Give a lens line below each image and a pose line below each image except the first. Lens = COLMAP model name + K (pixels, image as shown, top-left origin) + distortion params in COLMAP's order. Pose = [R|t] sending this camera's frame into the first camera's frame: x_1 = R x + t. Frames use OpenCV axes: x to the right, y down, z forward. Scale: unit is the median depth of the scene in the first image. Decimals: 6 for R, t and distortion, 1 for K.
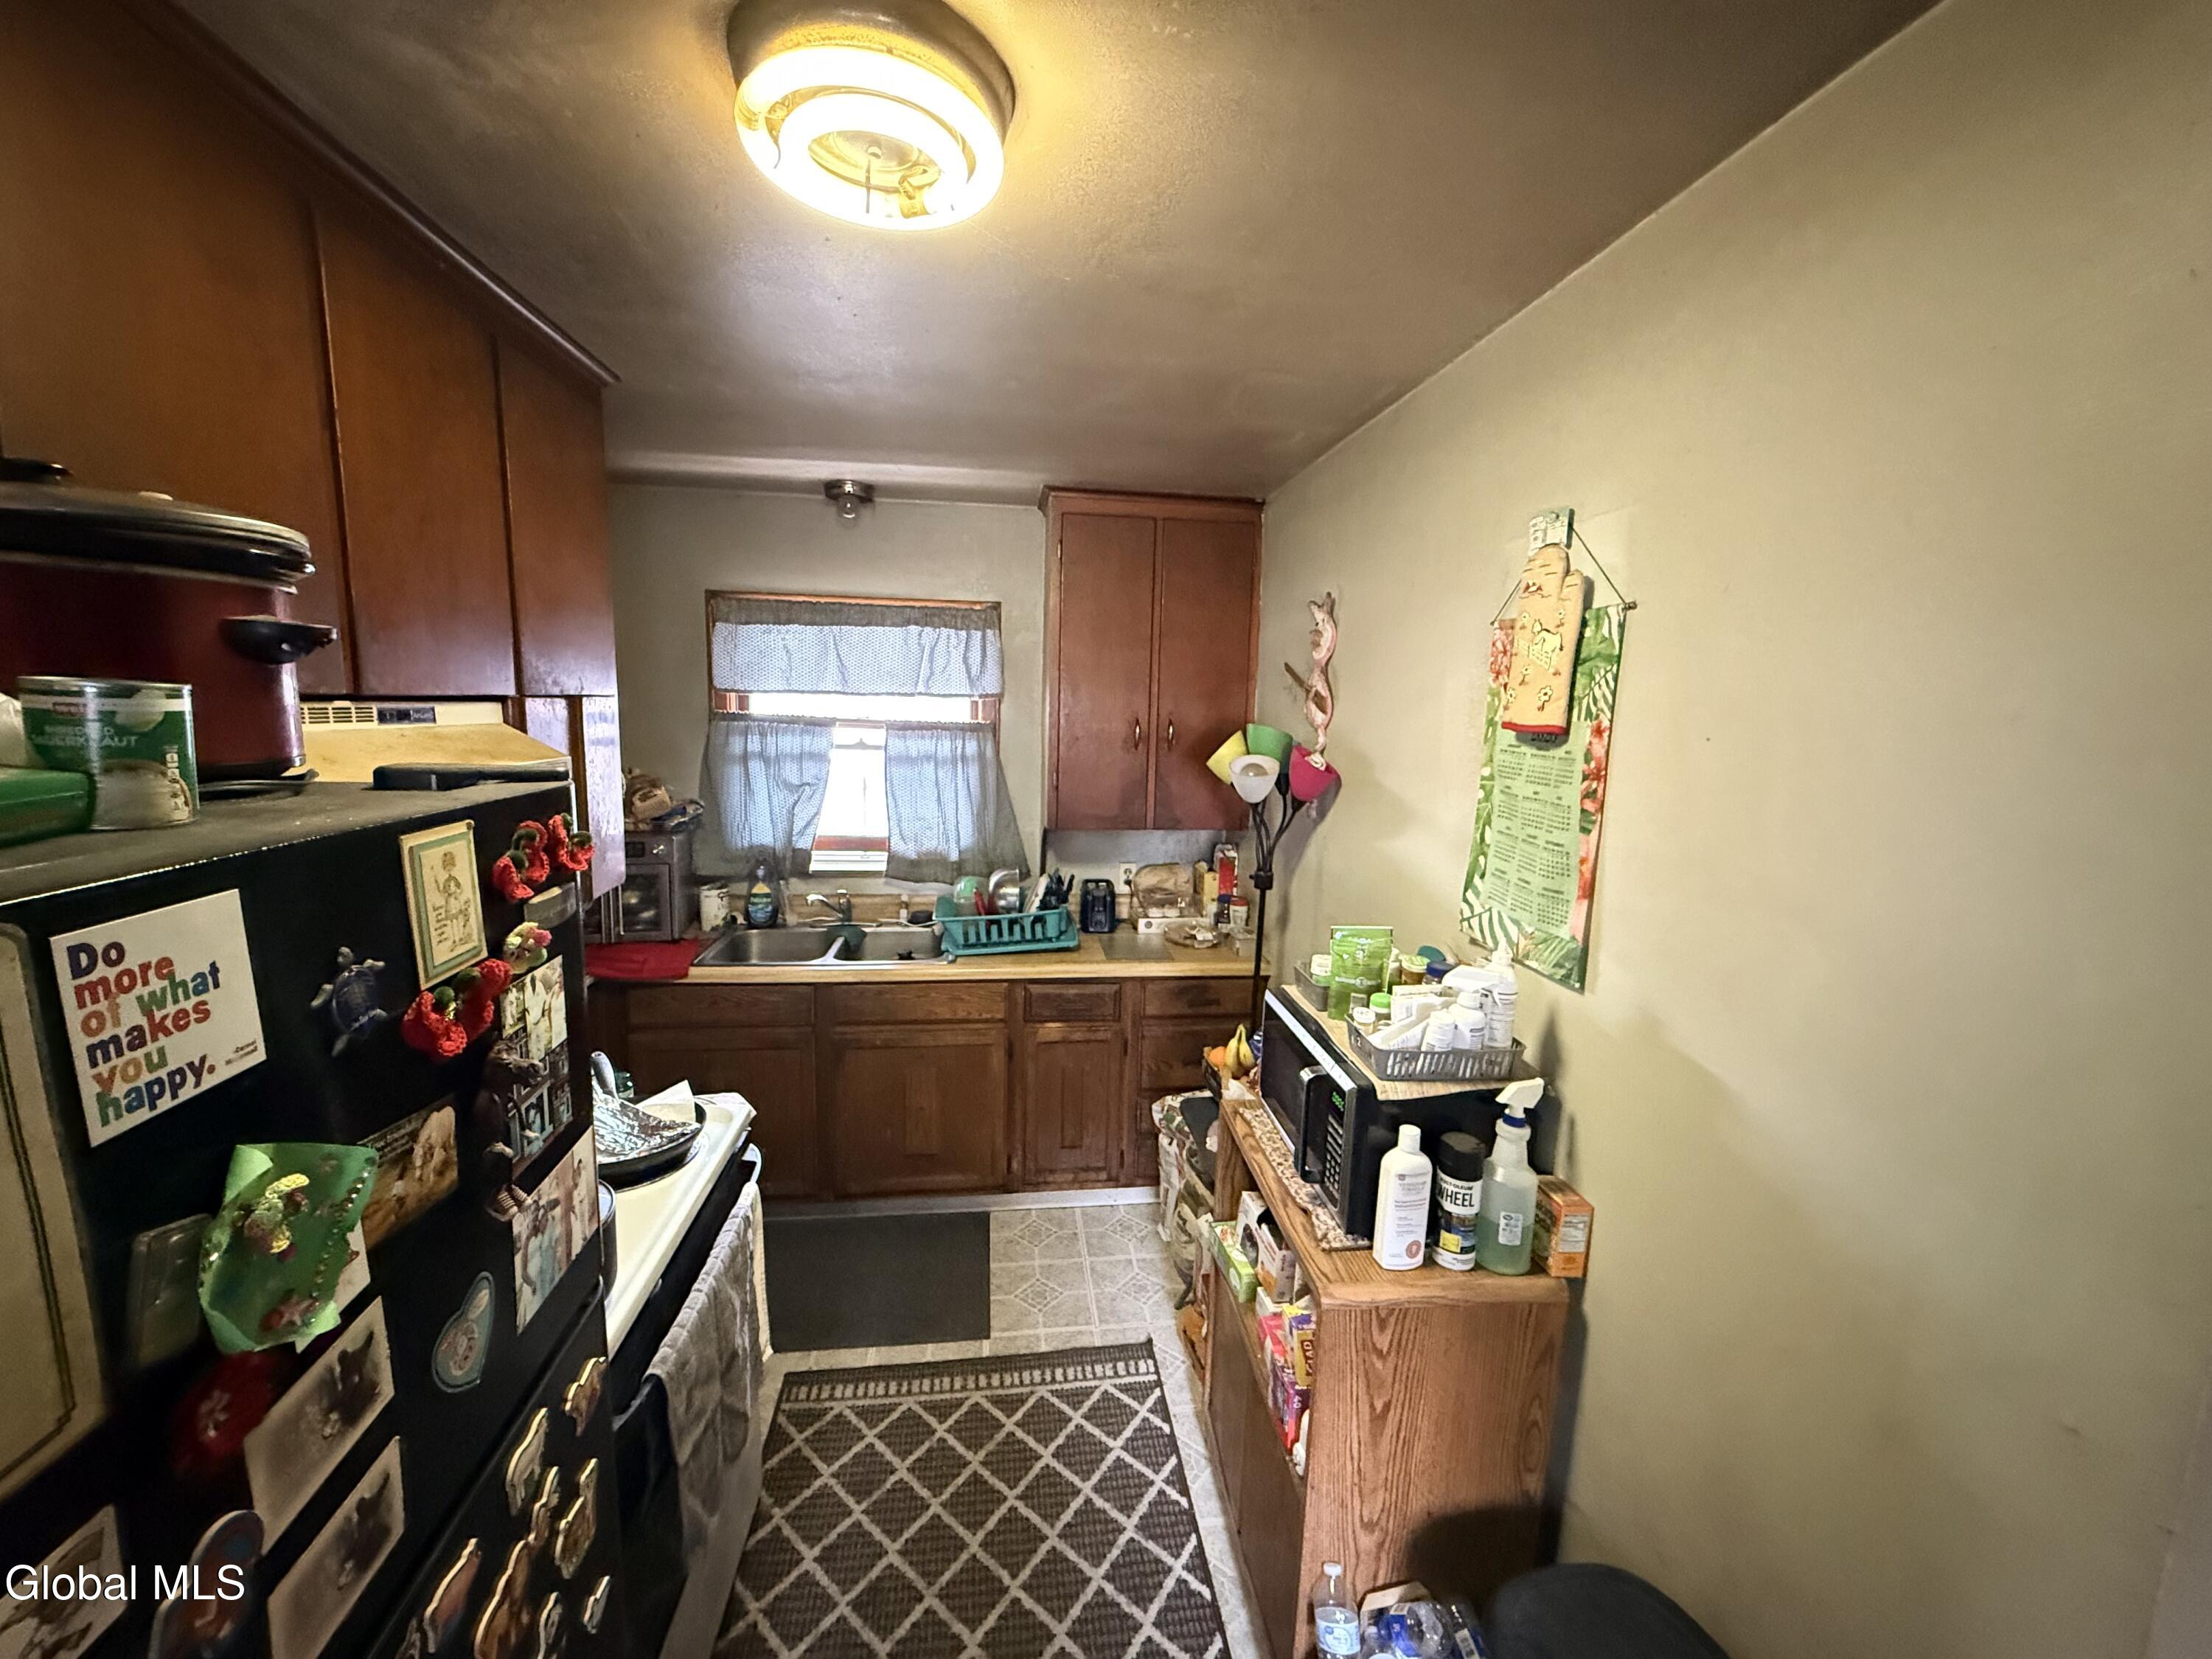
lens RADIAL K [[878.7, 0, 1101.9], [0, 878.7, 829.5], [0, 0, 1]] dist [0.000002, 0.000006]
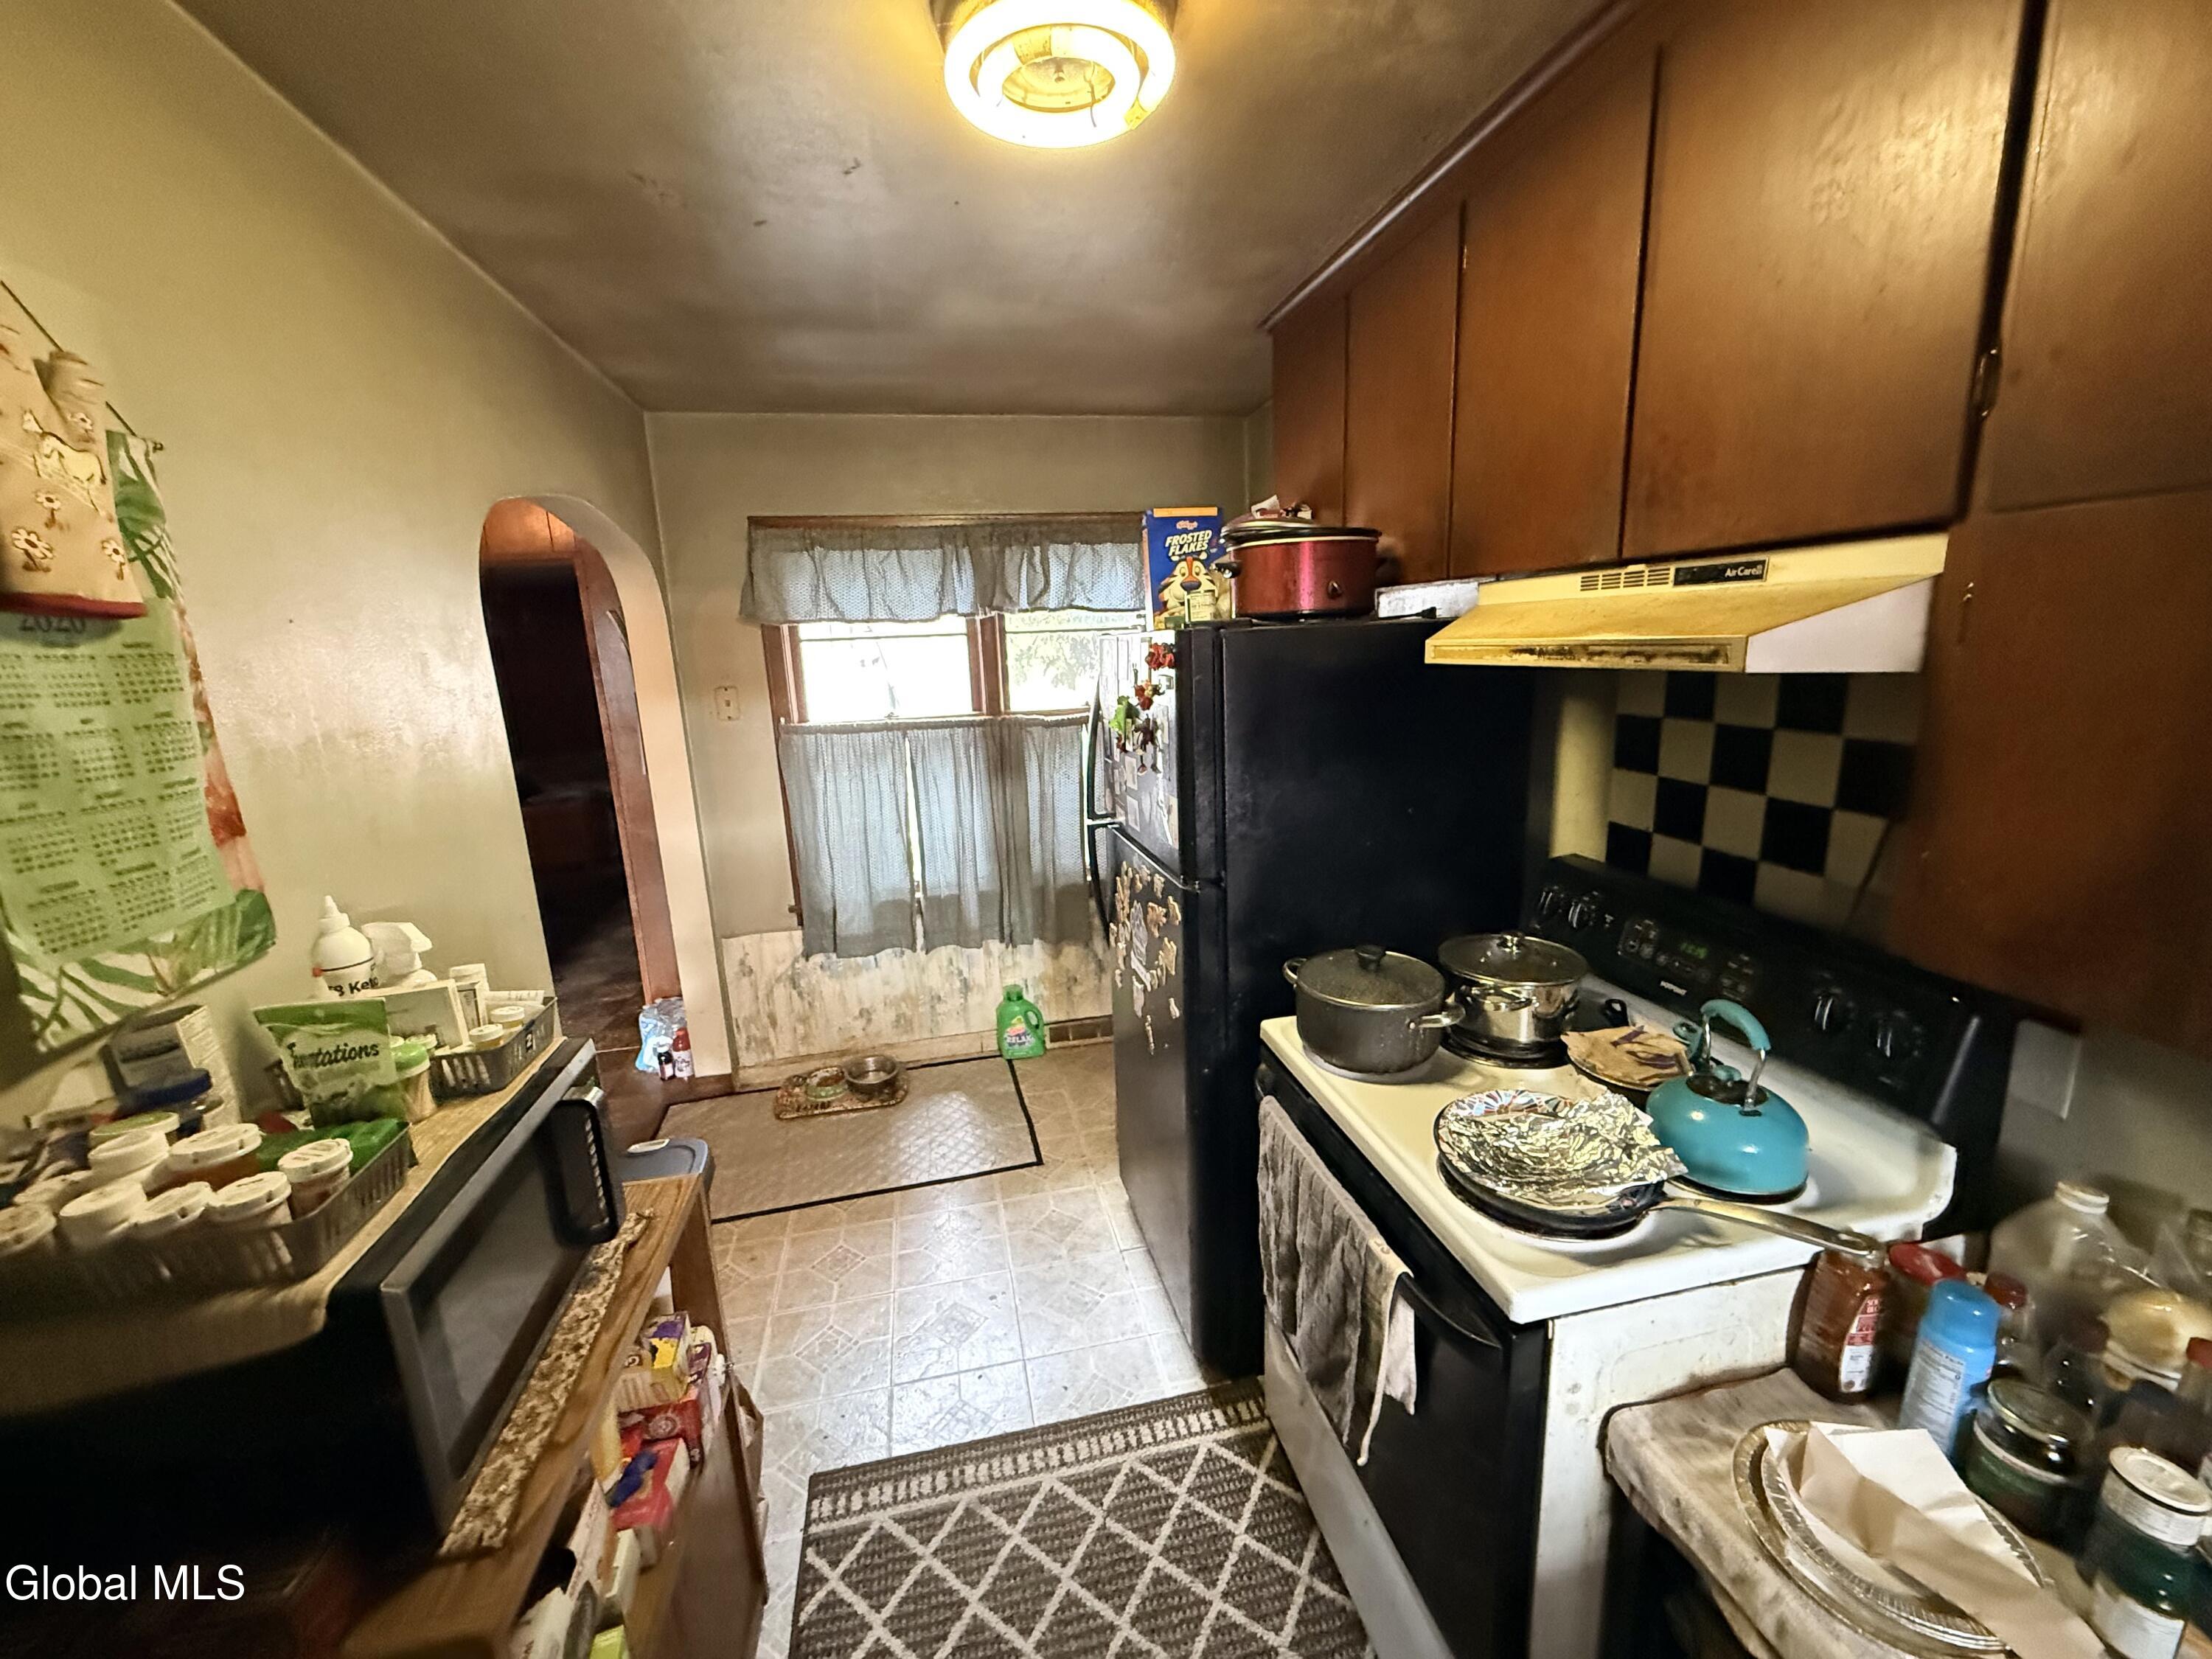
lens RADIAL K [[878.7, 0, 1105.1], [0, 878.7, 830.6], [0, 0, 1]] dist [0.000002, 0.000006]
pose [[-0.996491, 0.032393, -0.077177, -0.103154], [0.003507, 0.937420, 0.348184, -0.133609], [0.083626, 0.346691, -0.934244, 1.248704]]
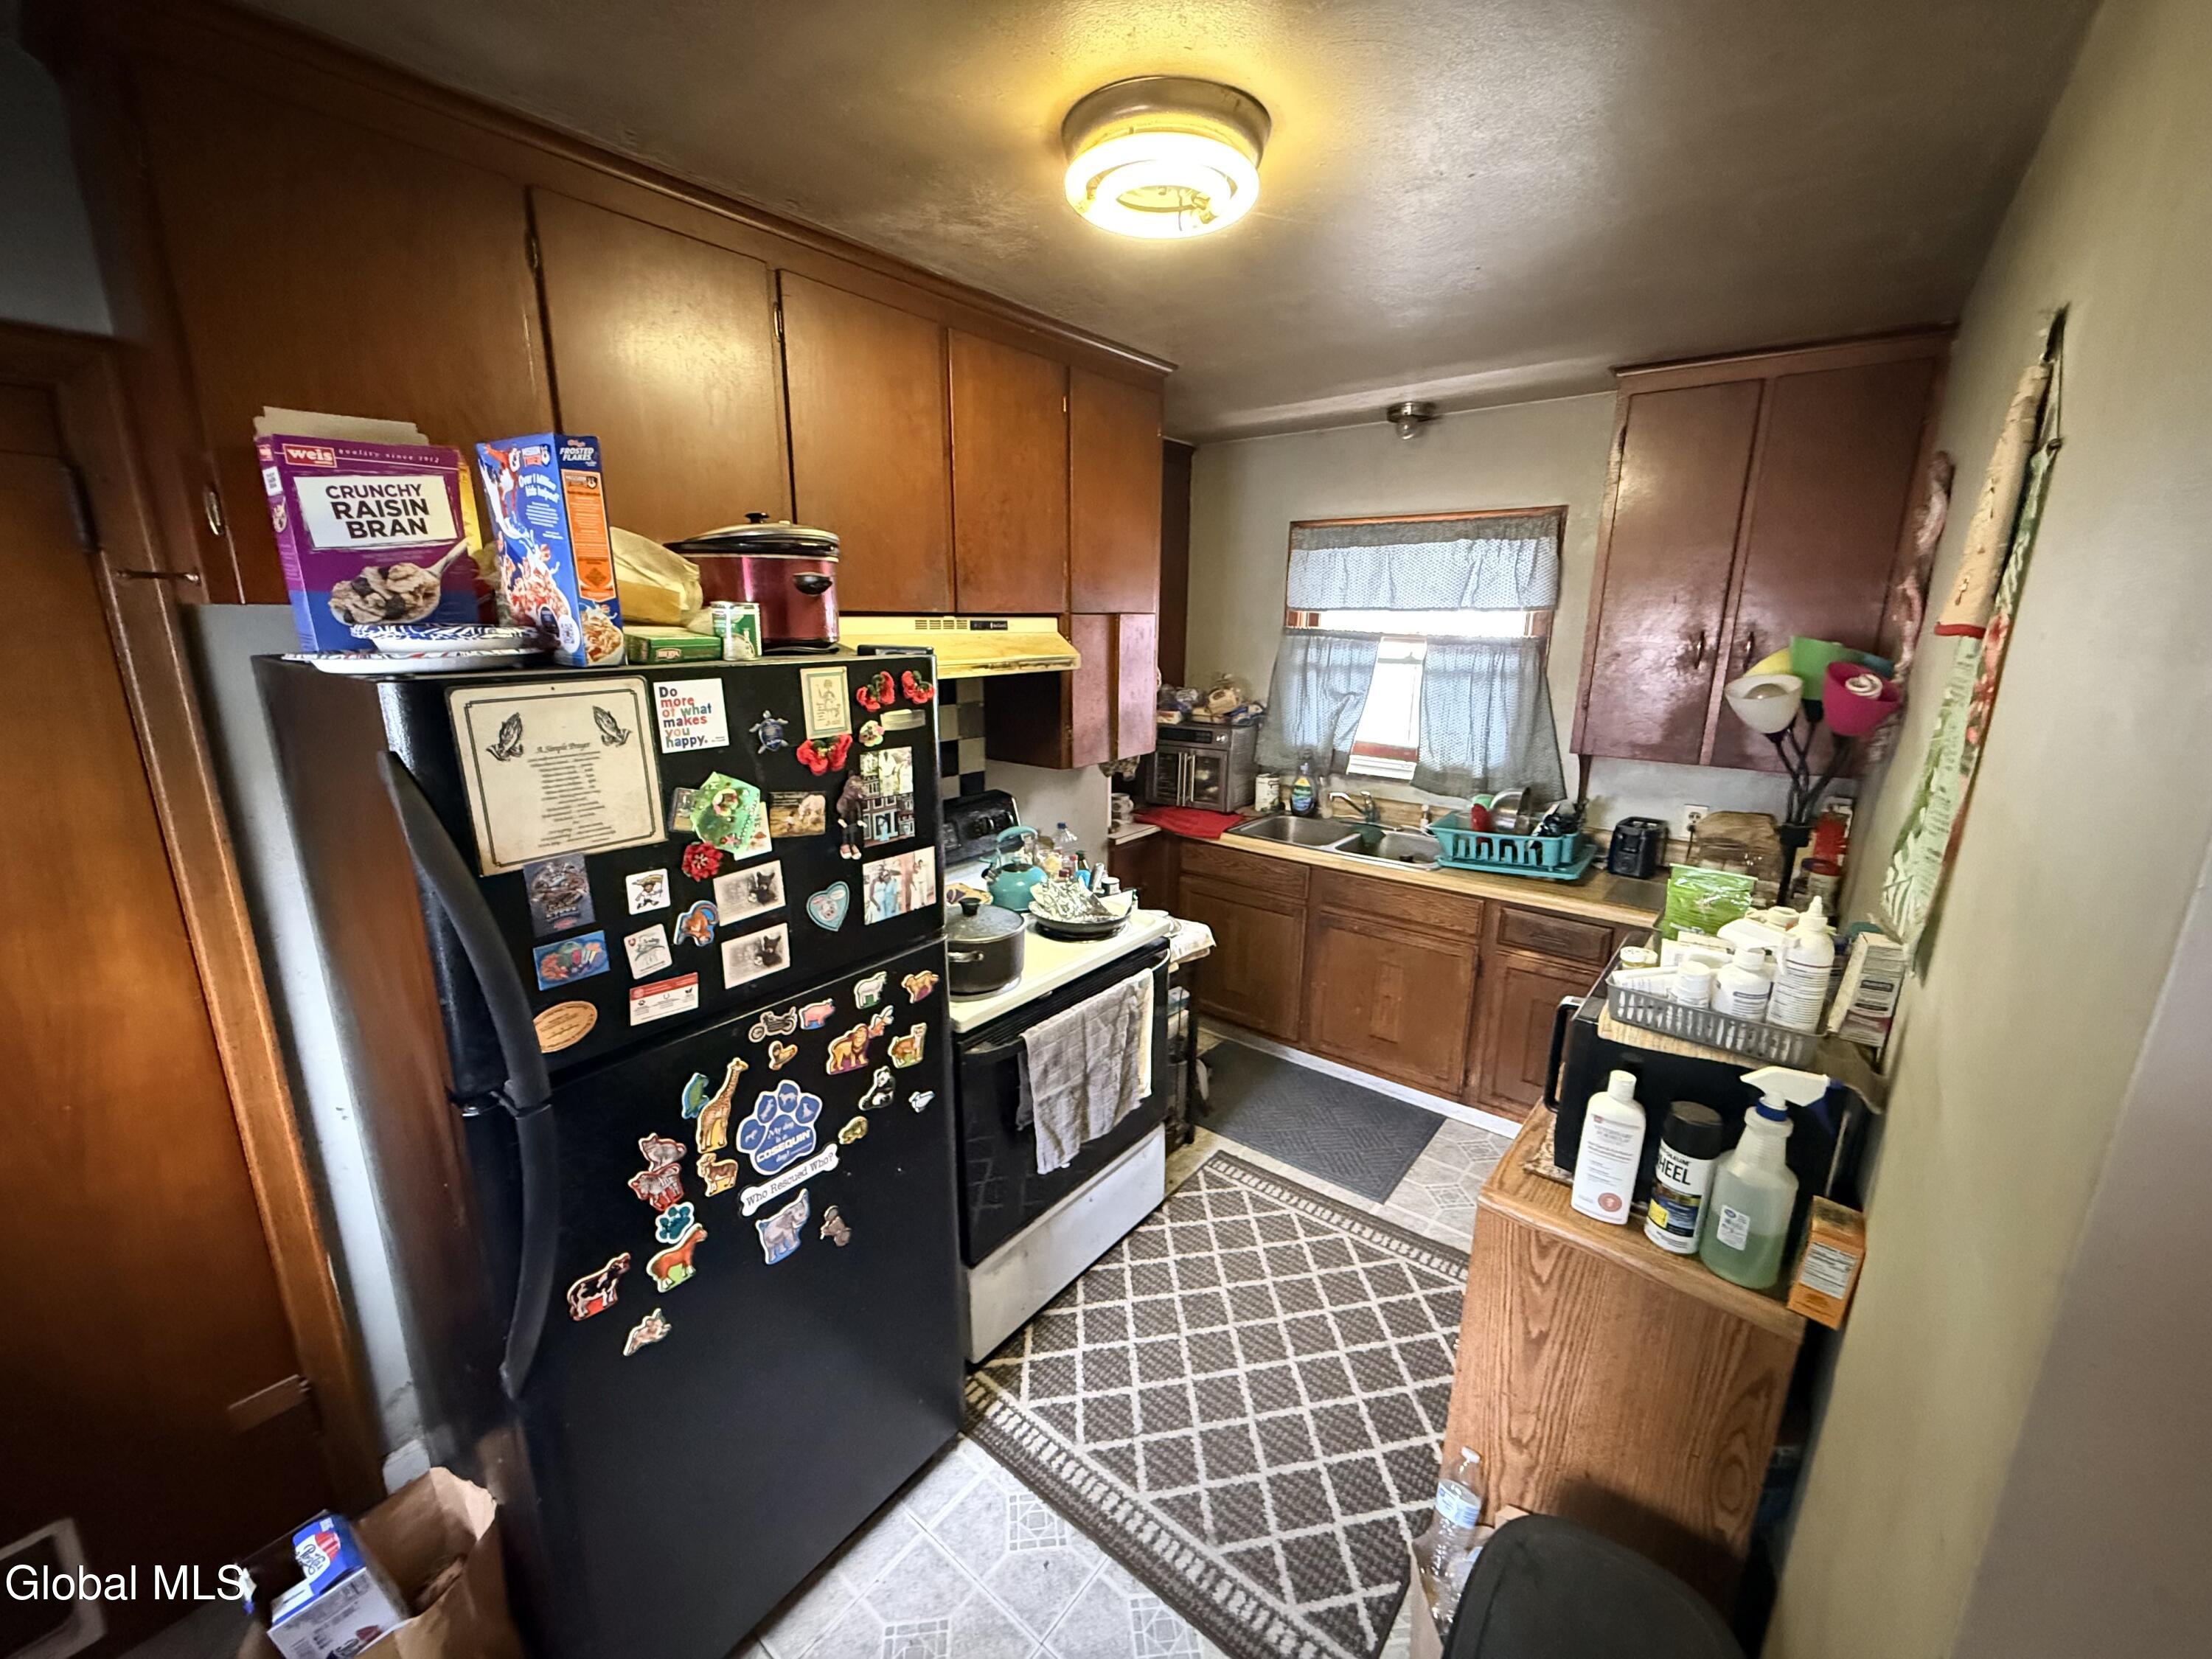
lens RADIAL K [[878.7, 0, 1097.1], [0, 878.7, 831.3], [0, 0, 1]] dist [0.000002, 0.000006]
pose [[0.694394, 0.154949, -0.702714, 0.399994], [-0.093790, 0.987700, 0.125109, 0.018720], [0.713456, -0.020968, 0.700386, -0.017384]]
